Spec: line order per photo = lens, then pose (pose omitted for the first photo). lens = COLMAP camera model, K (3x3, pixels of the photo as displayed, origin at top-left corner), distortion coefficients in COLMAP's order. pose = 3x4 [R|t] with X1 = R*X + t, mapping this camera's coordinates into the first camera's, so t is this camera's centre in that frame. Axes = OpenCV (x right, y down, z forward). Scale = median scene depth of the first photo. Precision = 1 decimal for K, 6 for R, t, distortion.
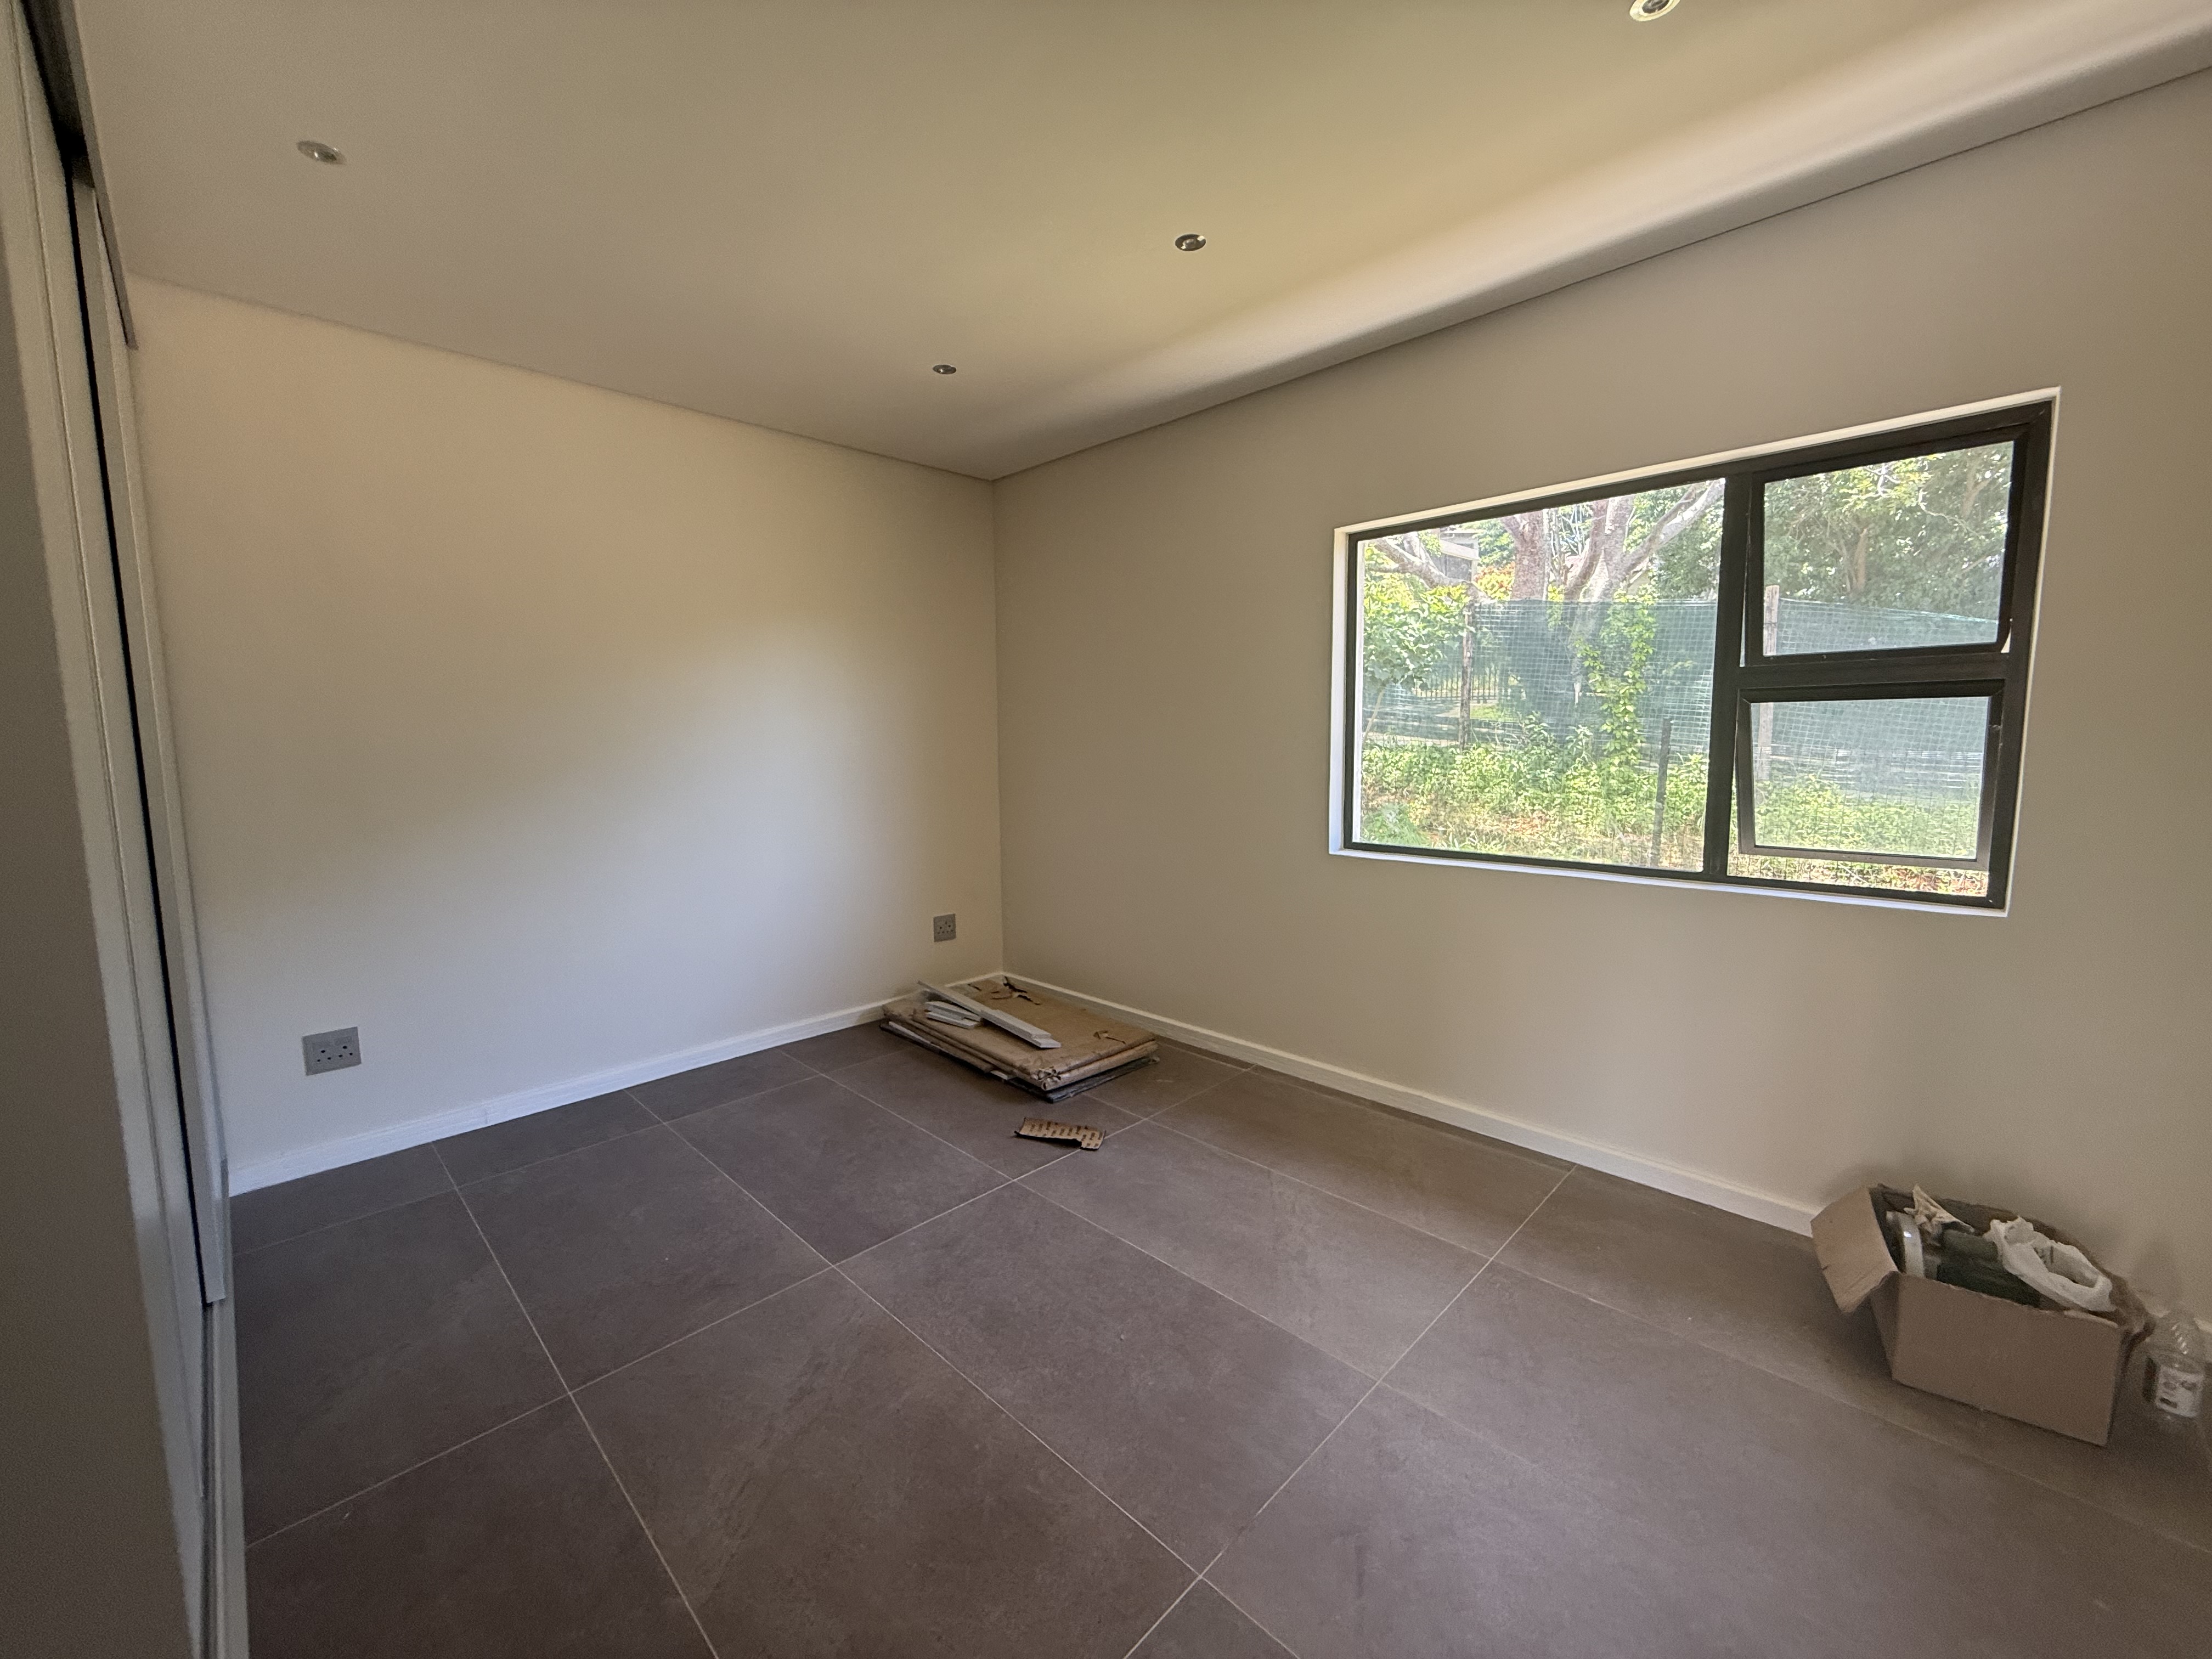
lens RADIAL K [[884.0, 0, 1104.9], [0, 884.0, 817.6], [0, 0, 1]] dist [0.001396, 0.000419]
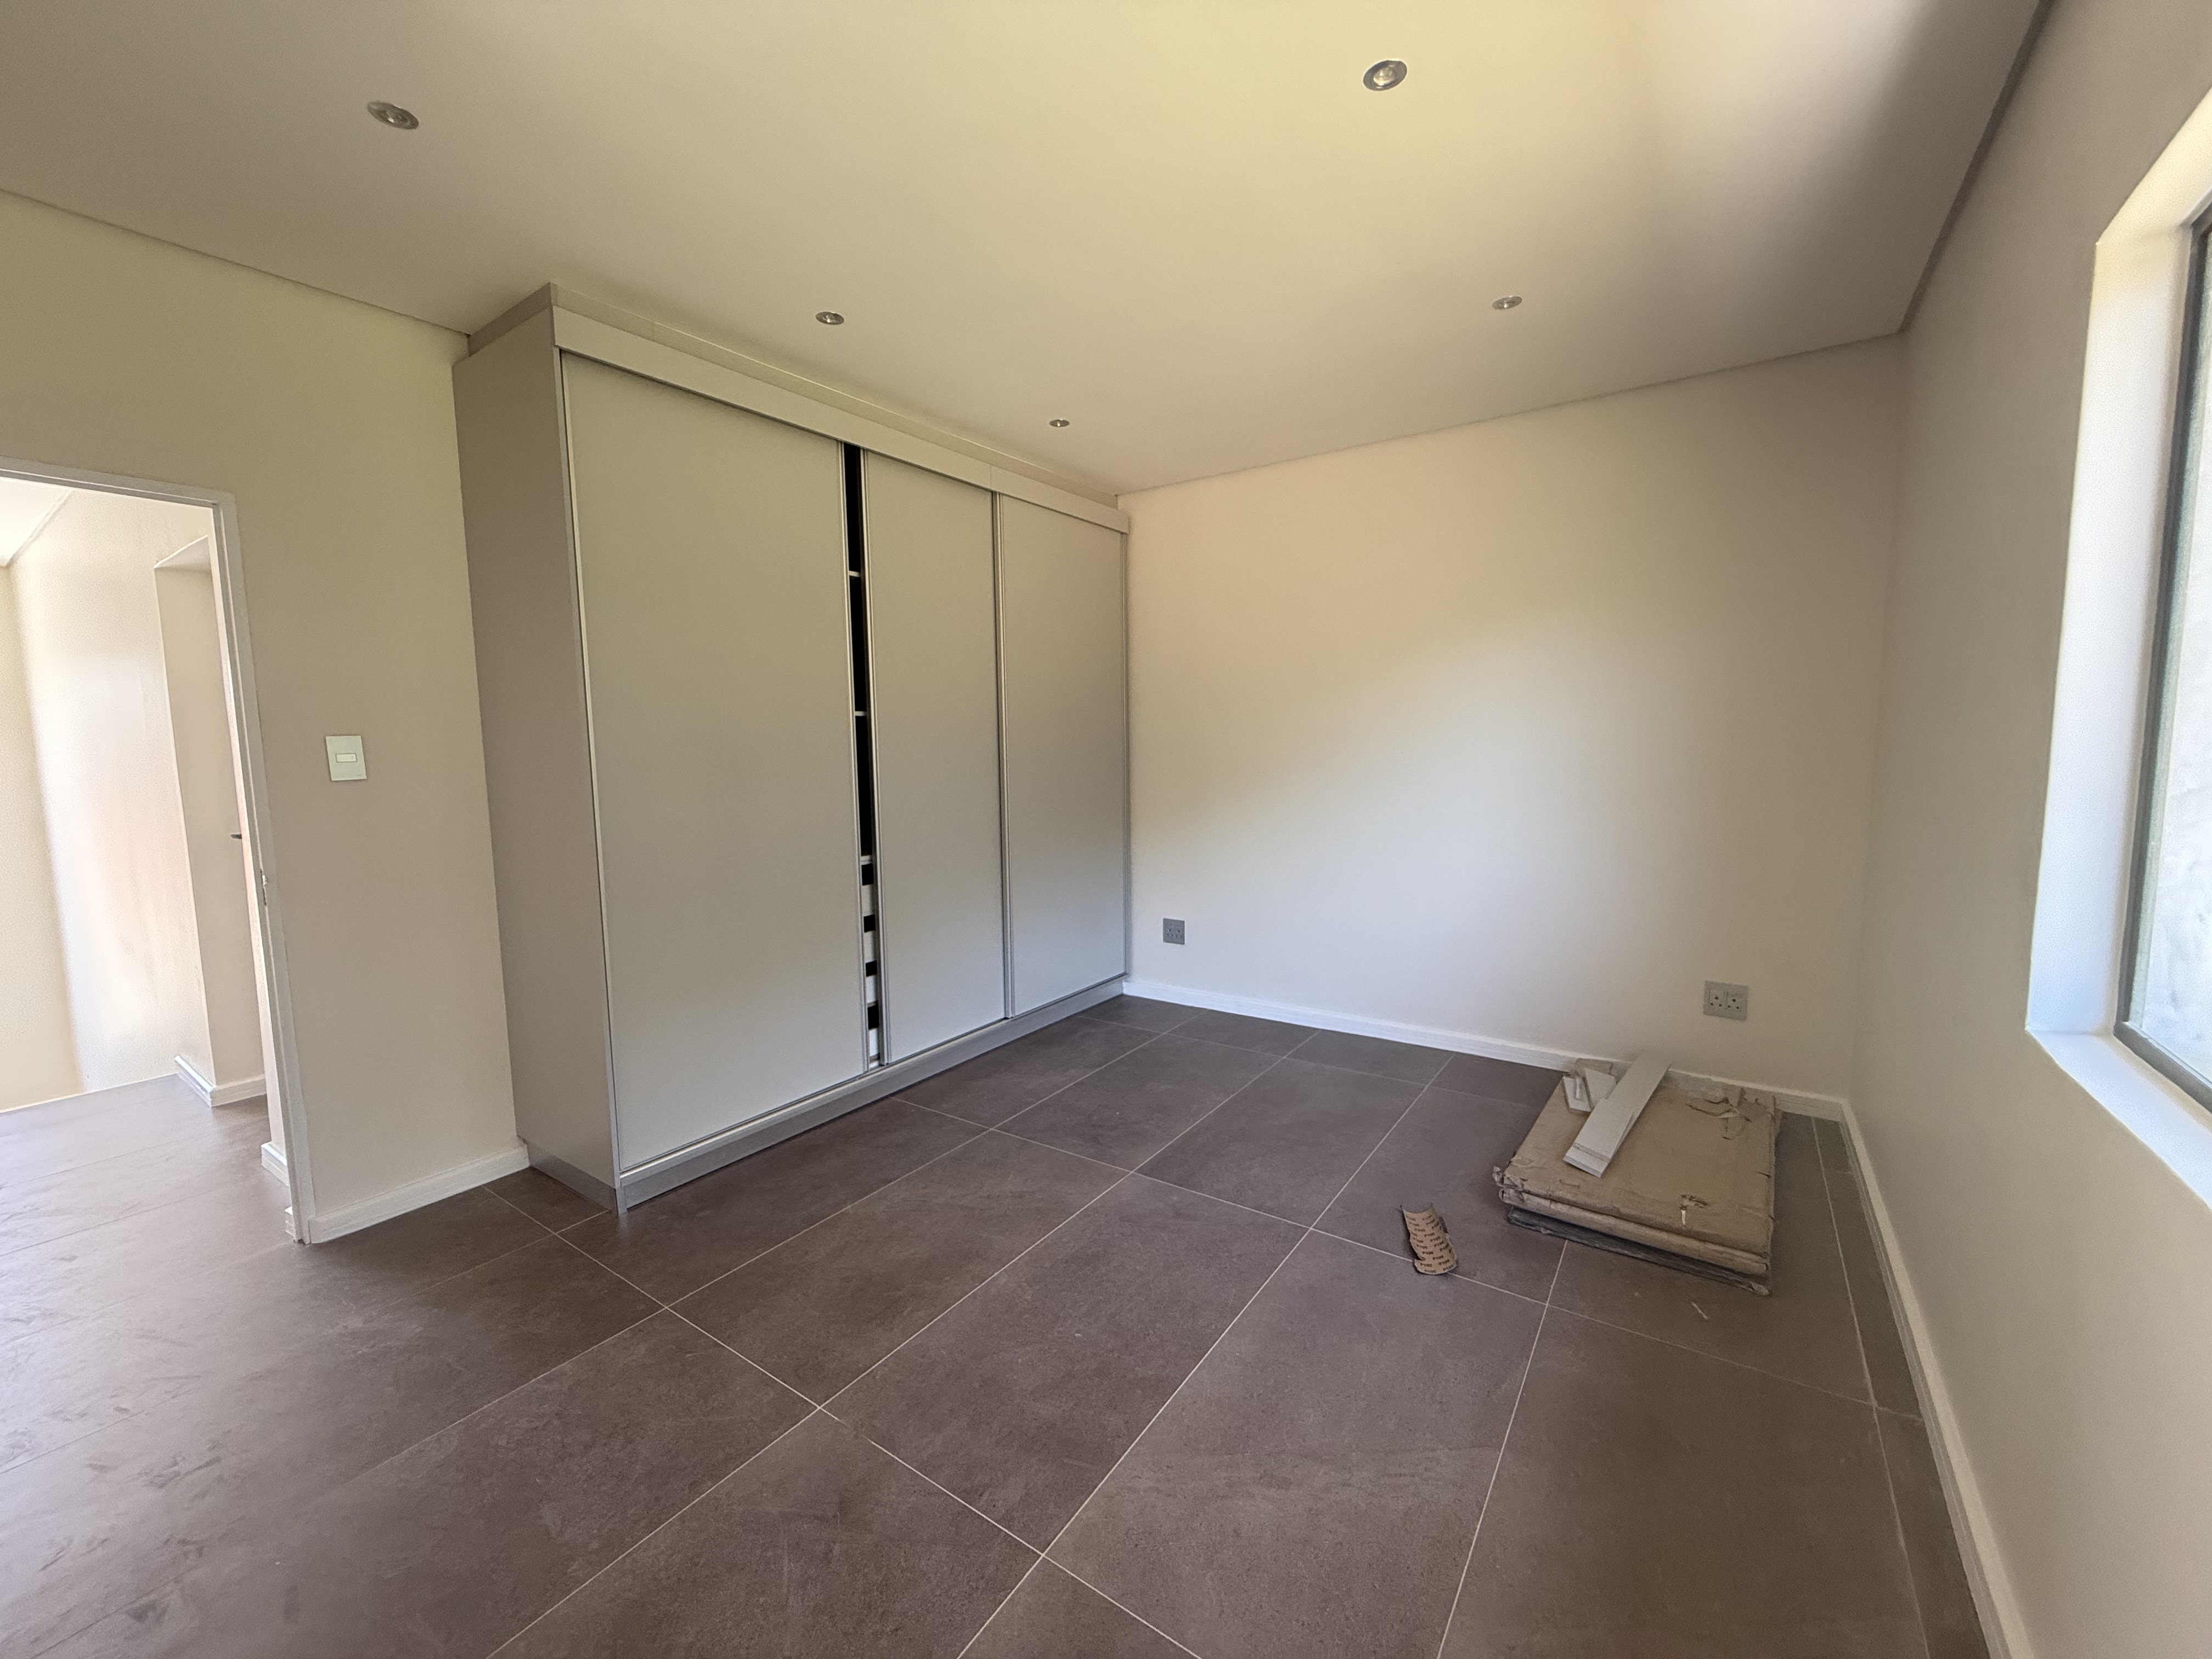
lens RADIAL K [[884.0, 0, 1108.0], [0, 884.0, 839.8], [0, 0, 1]] dist [0.001396, 0.000419]
pose [[0.165483, 0.124934, -0.978267, 0.670333], [-0.072920, 0.990778, 0.114197, -0.083200], [0.983513, 0.052437, 0.173068, 0.556939]]
